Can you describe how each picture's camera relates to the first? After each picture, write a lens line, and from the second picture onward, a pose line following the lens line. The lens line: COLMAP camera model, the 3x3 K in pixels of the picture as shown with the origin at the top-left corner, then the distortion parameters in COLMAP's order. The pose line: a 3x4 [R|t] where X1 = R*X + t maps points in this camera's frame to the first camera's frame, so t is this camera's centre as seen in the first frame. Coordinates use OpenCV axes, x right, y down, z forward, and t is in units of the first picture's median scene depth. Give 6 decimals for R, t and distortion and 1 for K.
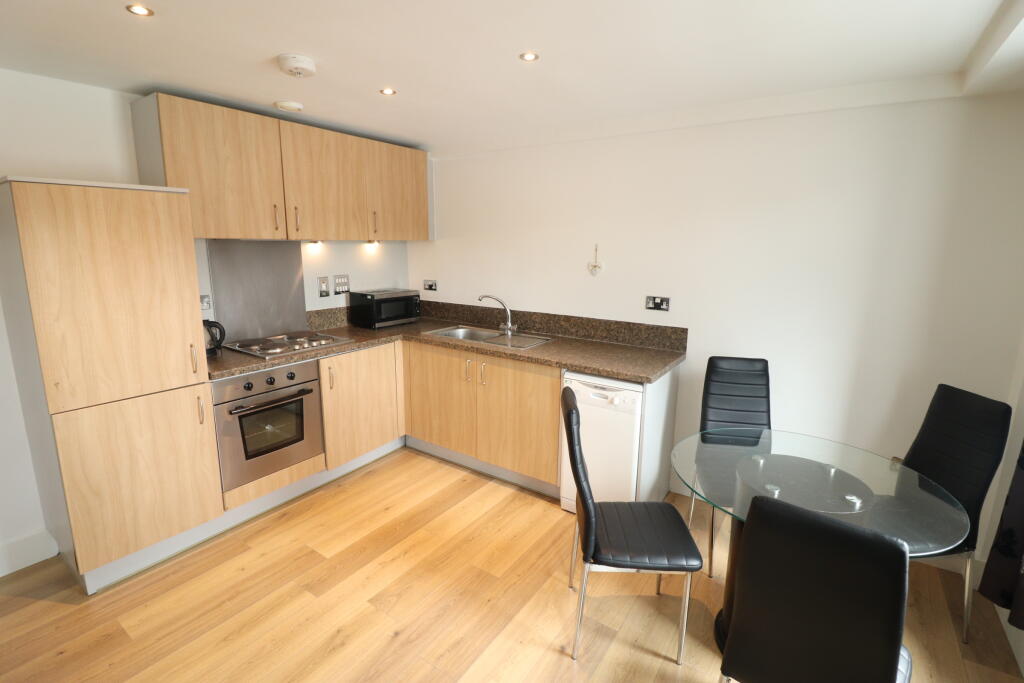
lens RADIAL K [[481.9, 0, 510.6], [0, 481.9, 325.2], [0, 0, 1]] dist [-0.003202, -0.000375]
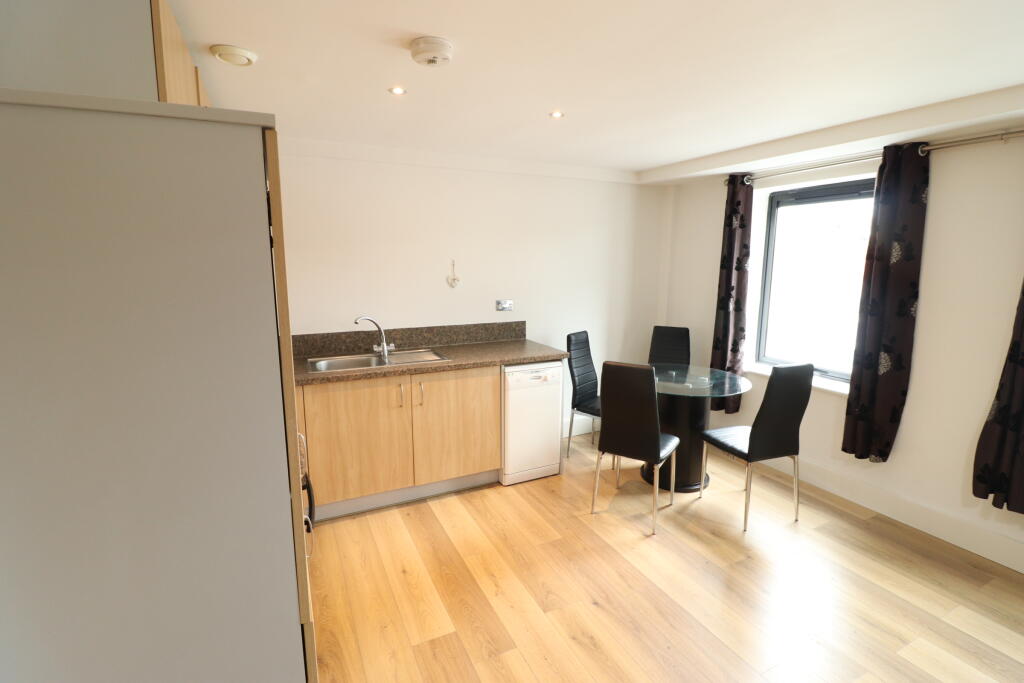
lens RADIAL K [[476.1, 0, 509.7], [0, 476.1, 329.0], [0, 0, 1]] dist [0.002329, -0.000011]
pose [[0.493813, -0.136852, 0.858732, -0.800927], [0.155880, 0.985473, 0.067412, -0.067009], [-0.855483, 0.100570, 0.507972, 0.356462]]
